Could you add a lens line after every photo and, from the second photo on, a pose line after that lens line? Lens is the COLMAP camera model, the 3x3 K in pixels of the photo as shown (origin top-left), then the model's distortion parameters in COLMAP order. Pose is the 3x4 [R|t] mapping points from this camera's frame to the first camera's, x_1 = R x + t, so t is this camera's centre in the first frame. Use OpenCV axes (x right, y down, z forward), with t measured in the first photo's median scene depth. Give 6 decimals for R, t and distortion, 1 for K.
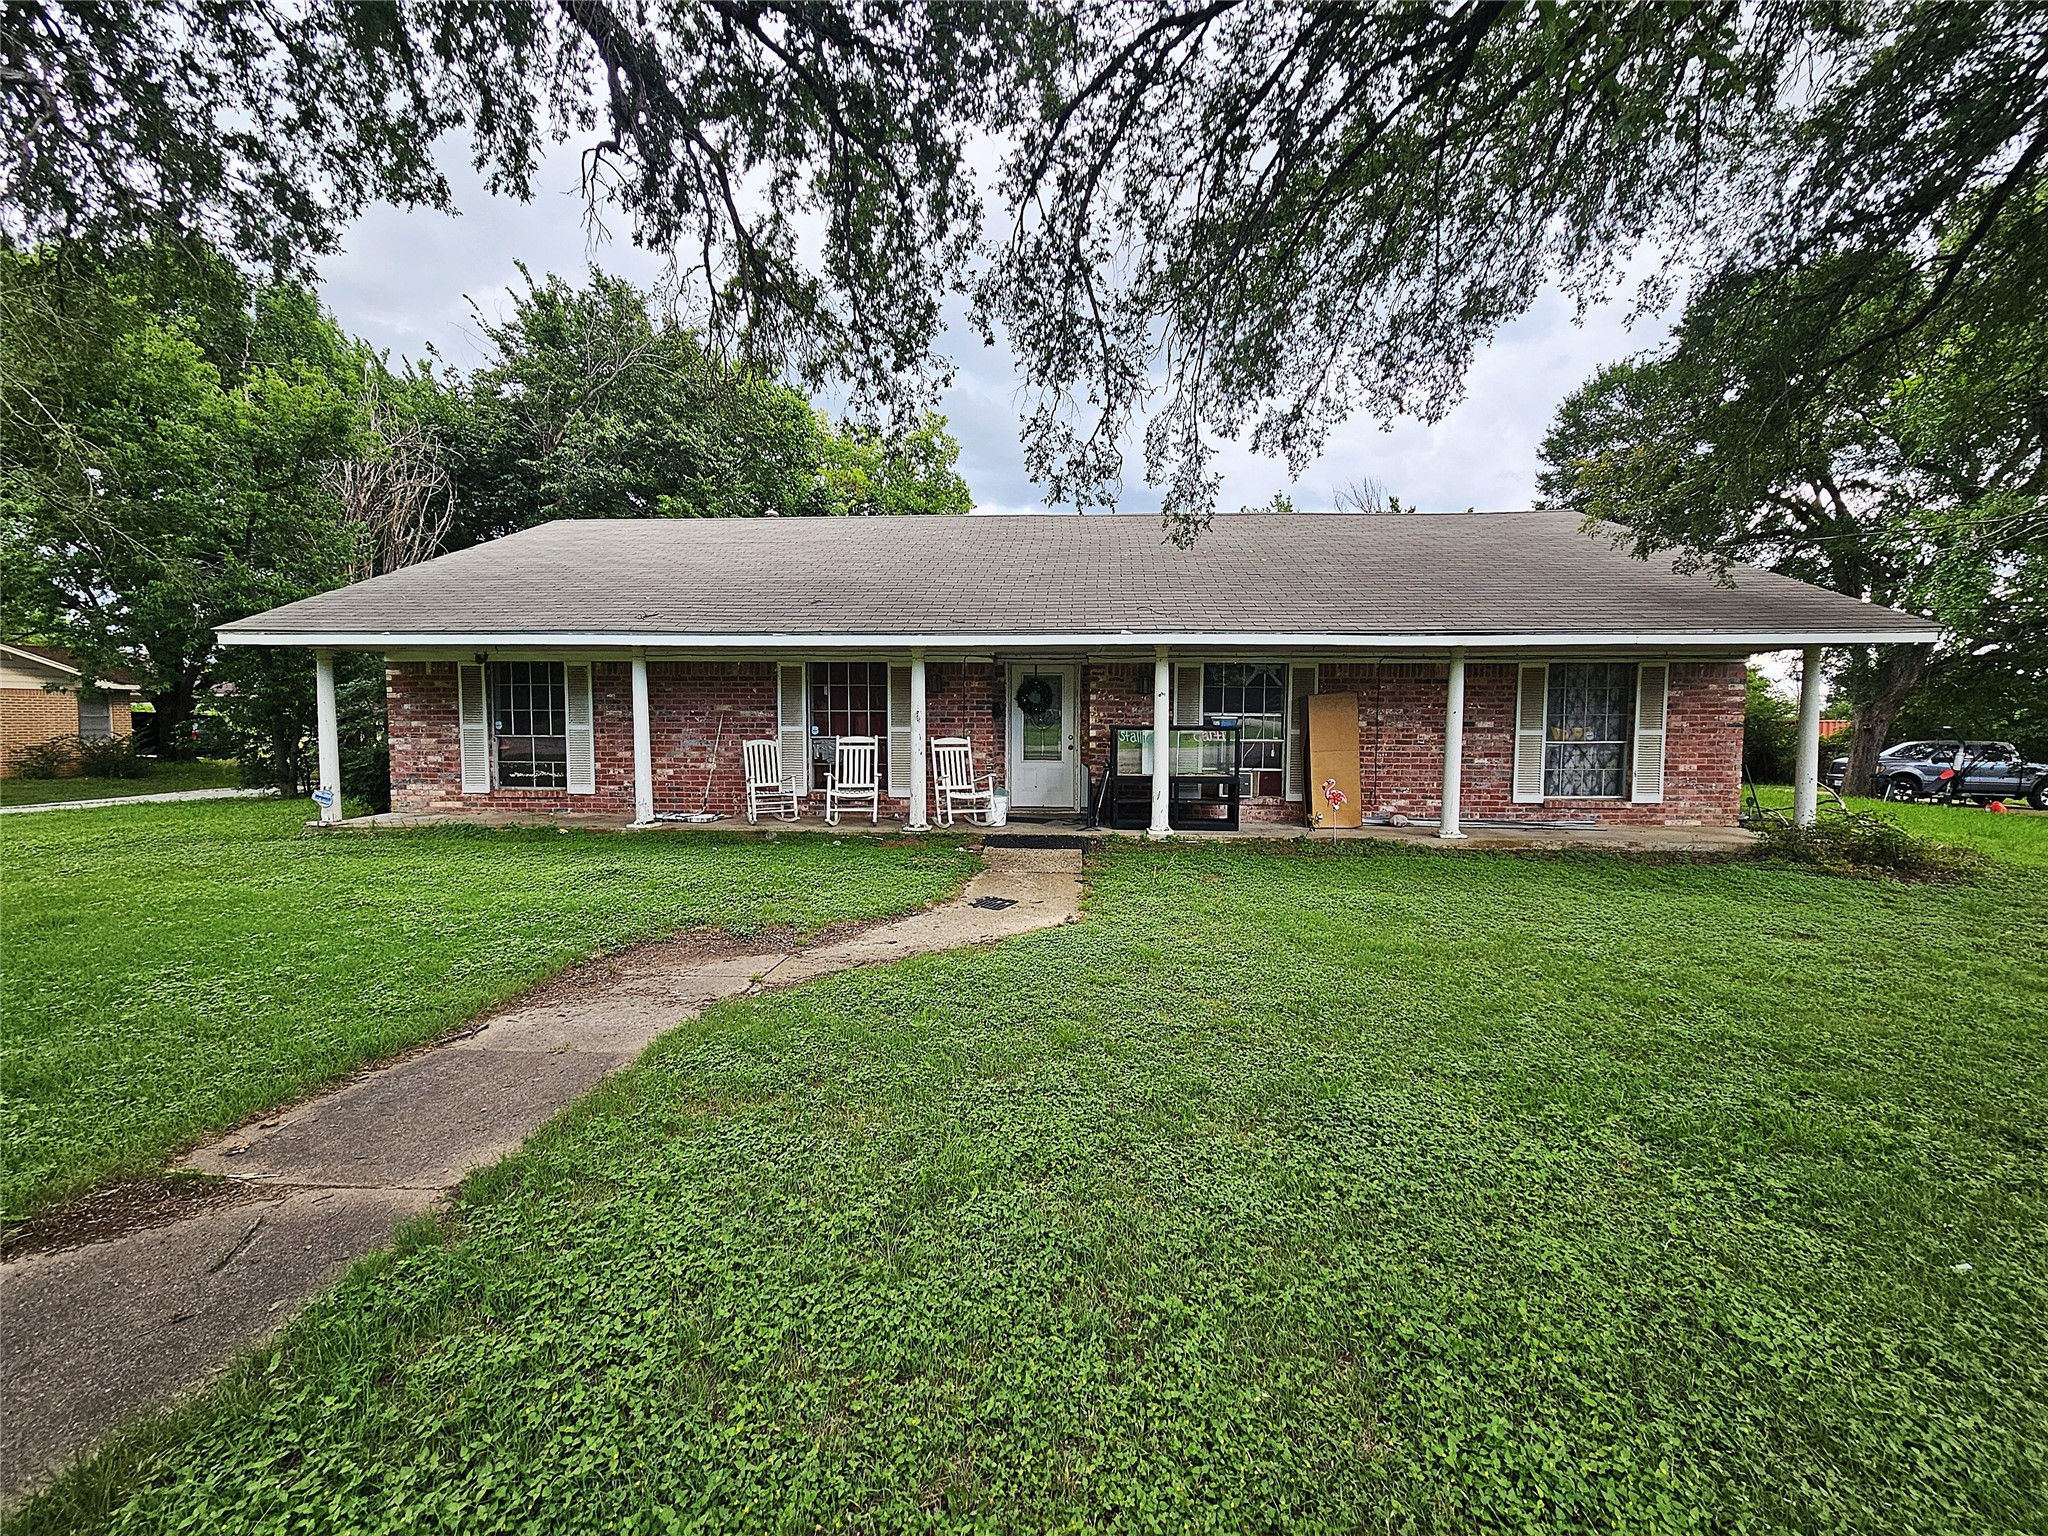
lens RADIAL K [[845.3, 0, 1024.0], [0, 845.3, 773.4], [0, 0, 1]] dist [0.000829, -0.000010]
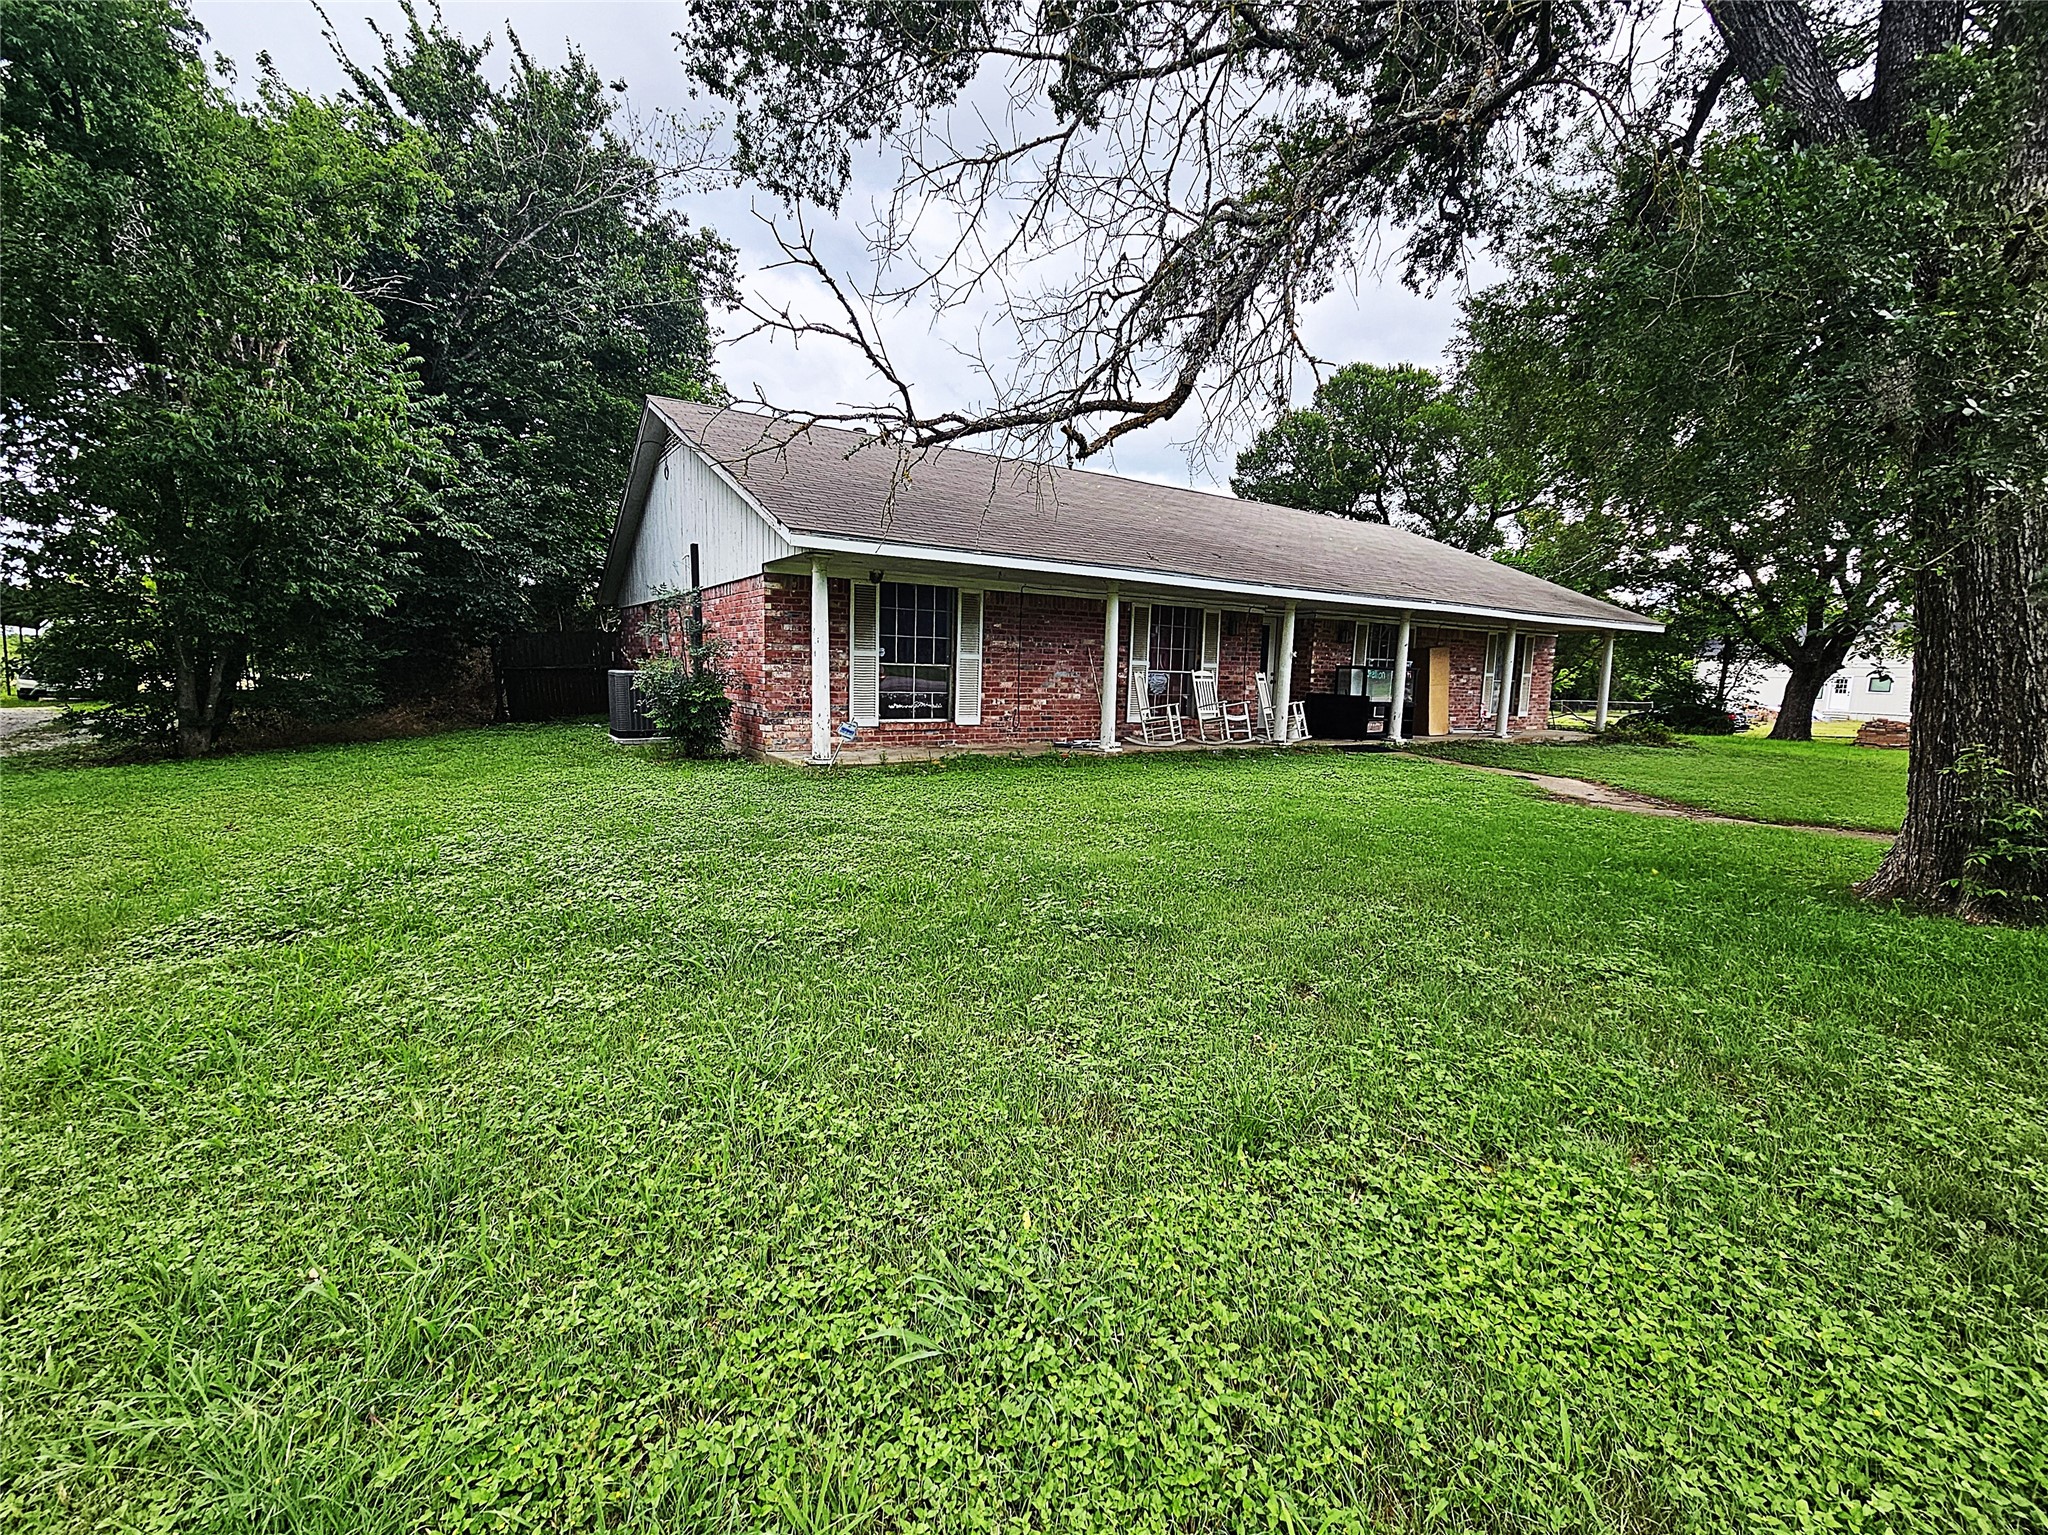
lens RADIAL K [[845.3, 0, 1025.3], [0, 845.3, 766.8], [0, 0, 1]] dist [0.000829, -0.000010]
pose [[0.838363, -0.048320, 0.542967, -0.996189], [-0.003614, 0.995549, 0.094176, -0.020166], [-0.545101, -0.080916, 0.834456, 0.144219]]
